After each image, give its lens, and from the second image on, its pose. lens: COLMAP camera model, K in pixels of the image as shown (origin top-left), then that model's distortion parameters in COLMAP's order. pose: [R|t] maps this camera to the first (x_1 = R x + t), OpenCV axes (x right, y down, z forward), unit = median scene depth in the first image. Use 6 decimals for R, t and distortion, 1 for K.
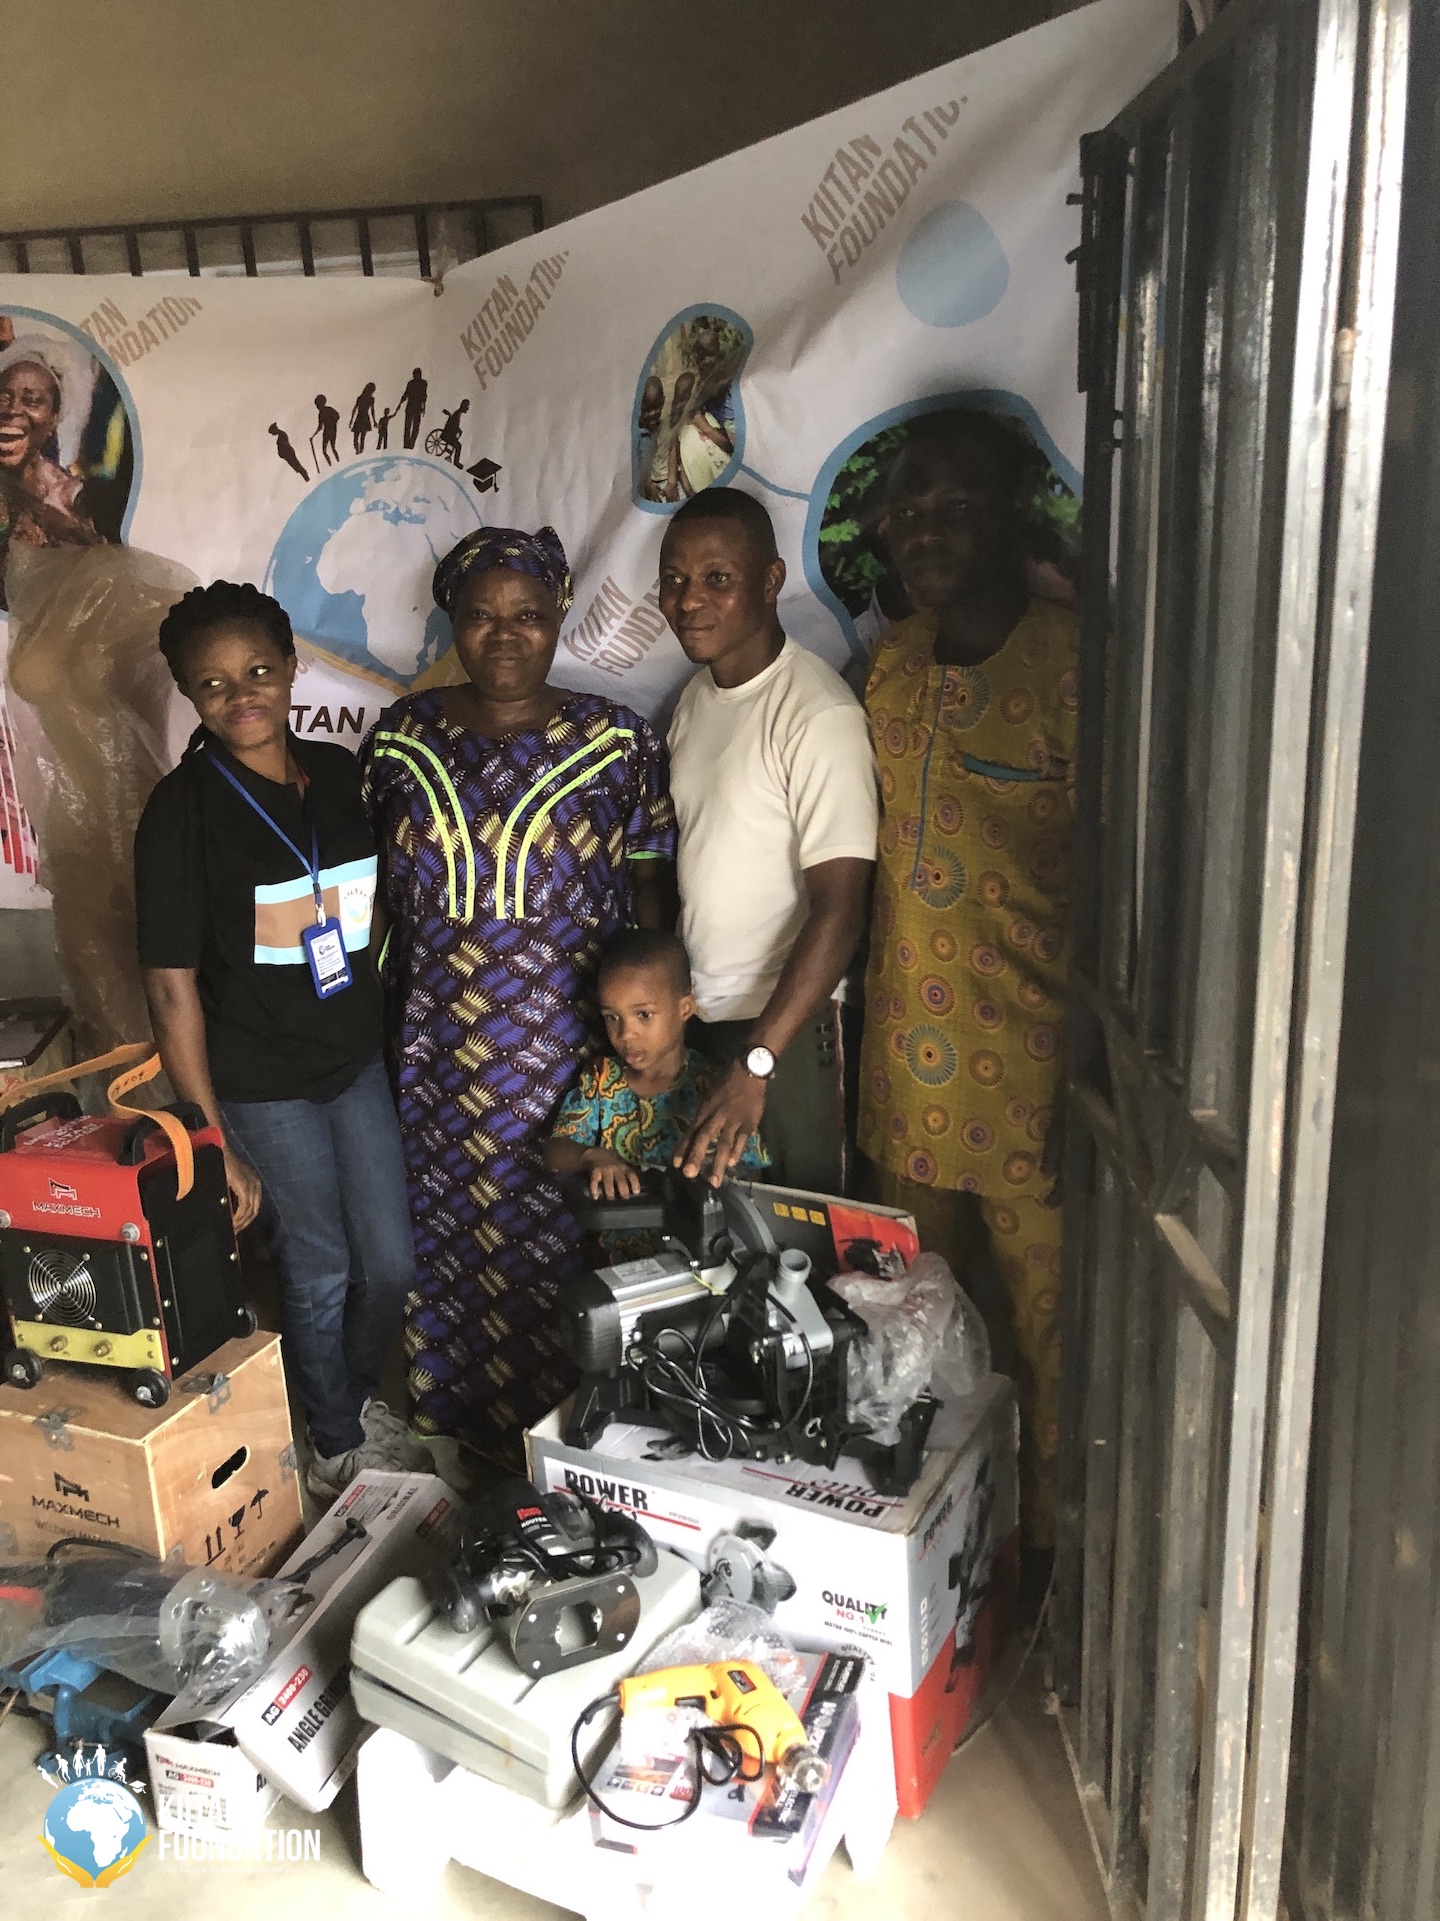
lens RADIAL K [[1615.9, 0, 718.9], [0, 1615.9, 957.6], [0, 0, 1]] dist [0.009929, -0.005837]
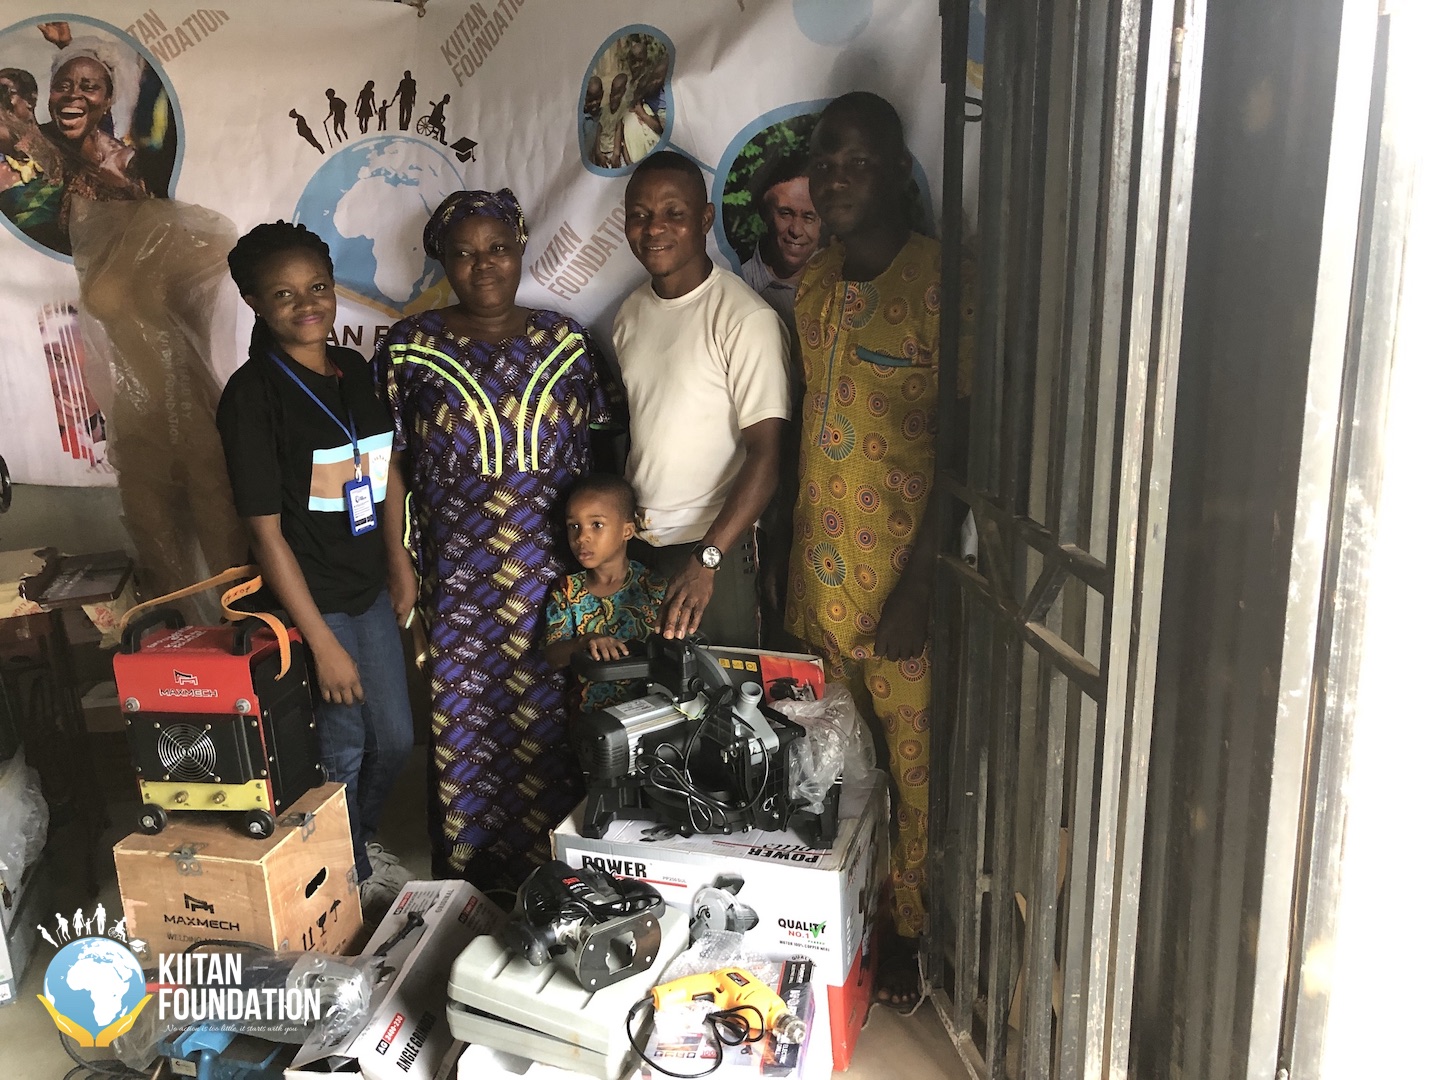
lens RADIAL K [[1211.3, 0, 732.8], [0, 1211.3, 538.2], [0, 0, 1]] dist [0.009929, -0.005837]
pose [[0.984692, -0.036033, 0.170536, -0.136314], [0.037477, 0.999284, -0.005253, 0.053828], [-0.170225, 0.011563, 0.985337, -0.052844]]
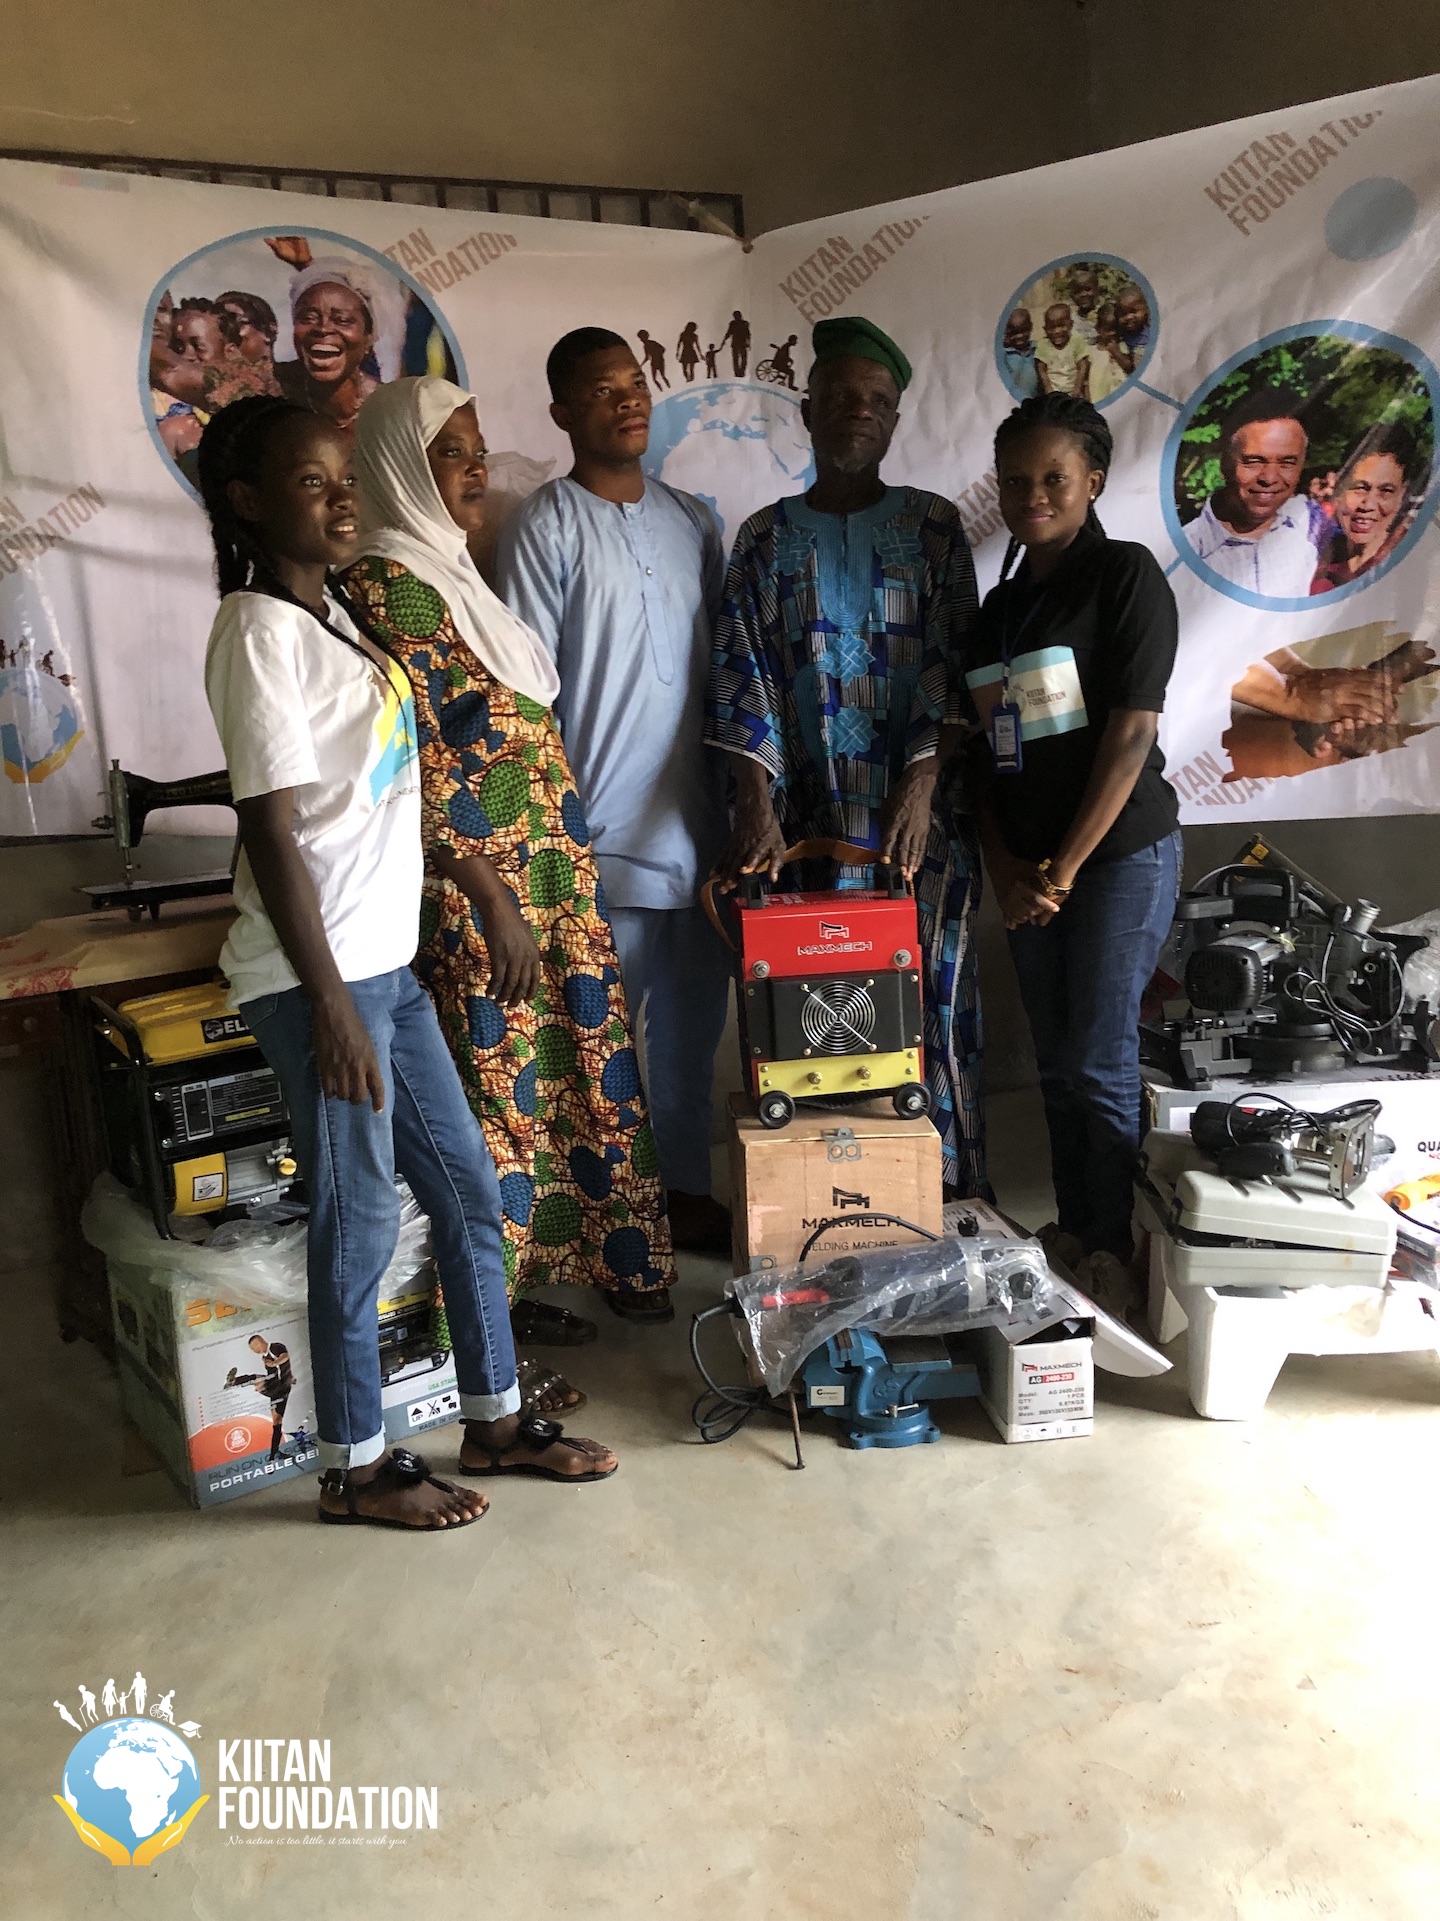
lens RADIAL K [[1615.9, 0, 718.0], [0, 1615.9, 942.9], [0, 0, 1]] dist [0.009929, -0.005837]
pose [[0.896110, -0.073722, 0.437666, -0.967858], [0.126213, 0.987724, -0.092044, 0.256261], [-0.425508, 0.137721, 0.894414, 0.013446]]
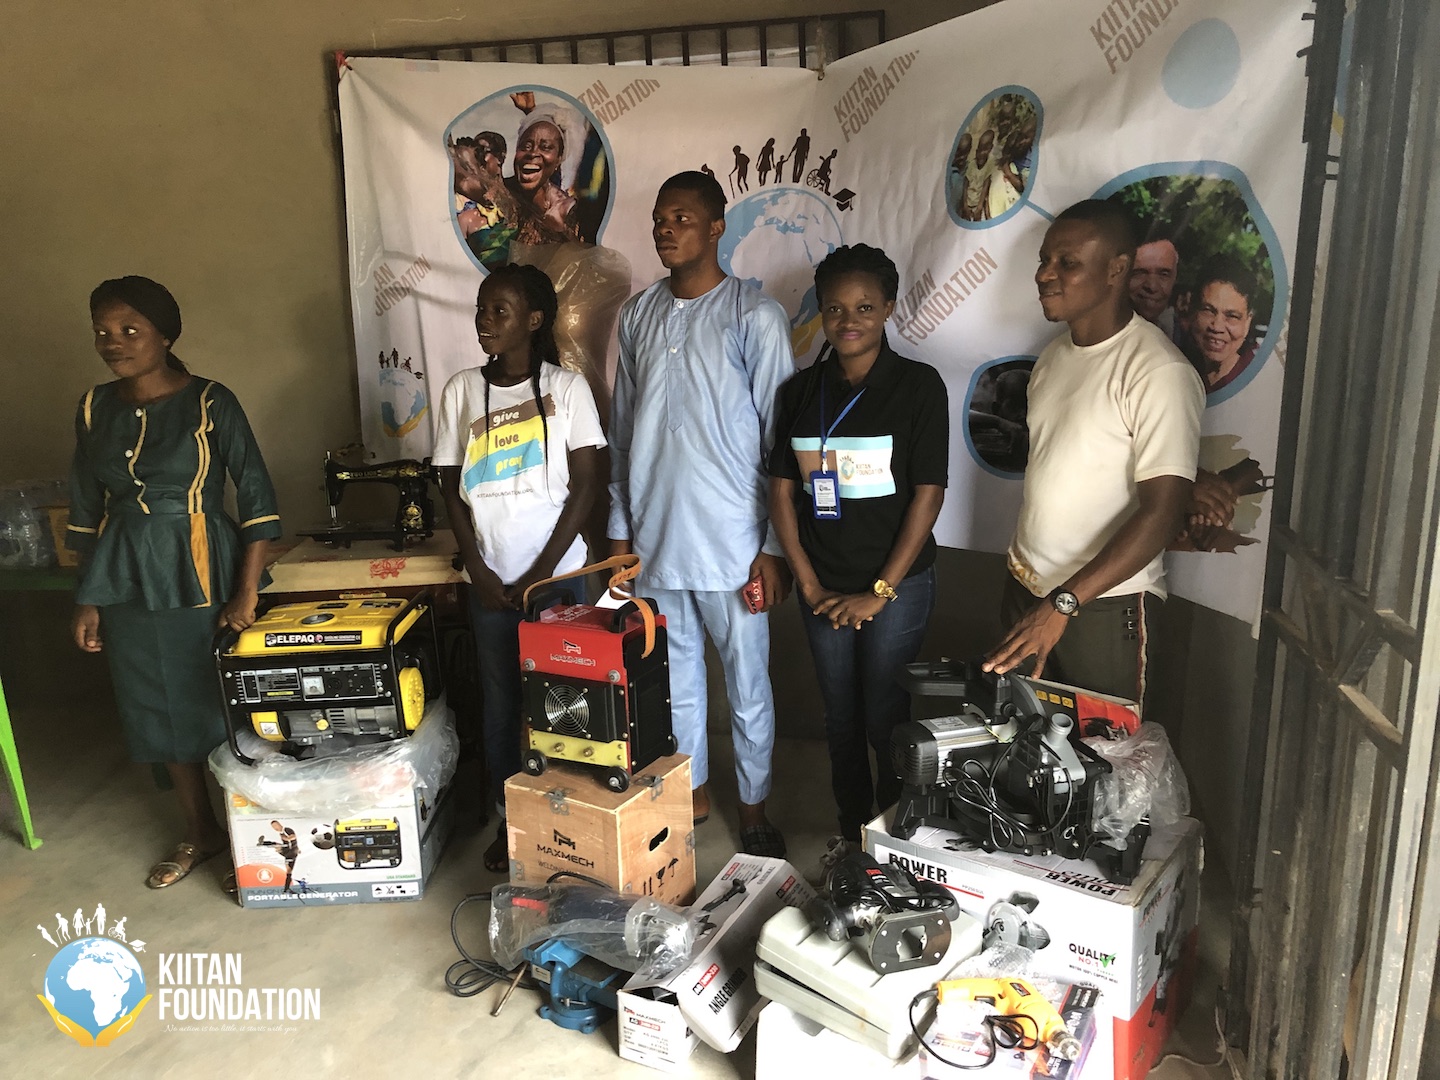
lens RADIAL K [[1211.3, 0, 719.0], [0, 1211.3, 541.4], [0, 0, 1]] dist [0.009929, -0.005837]
pose [[0.987766, 0.053205, -0.146589, -0.102164], [-0.056662, 0.998203, -0.019504, 0.057763], [0.145288, 0.027571, 0.989005, -0.147432]]
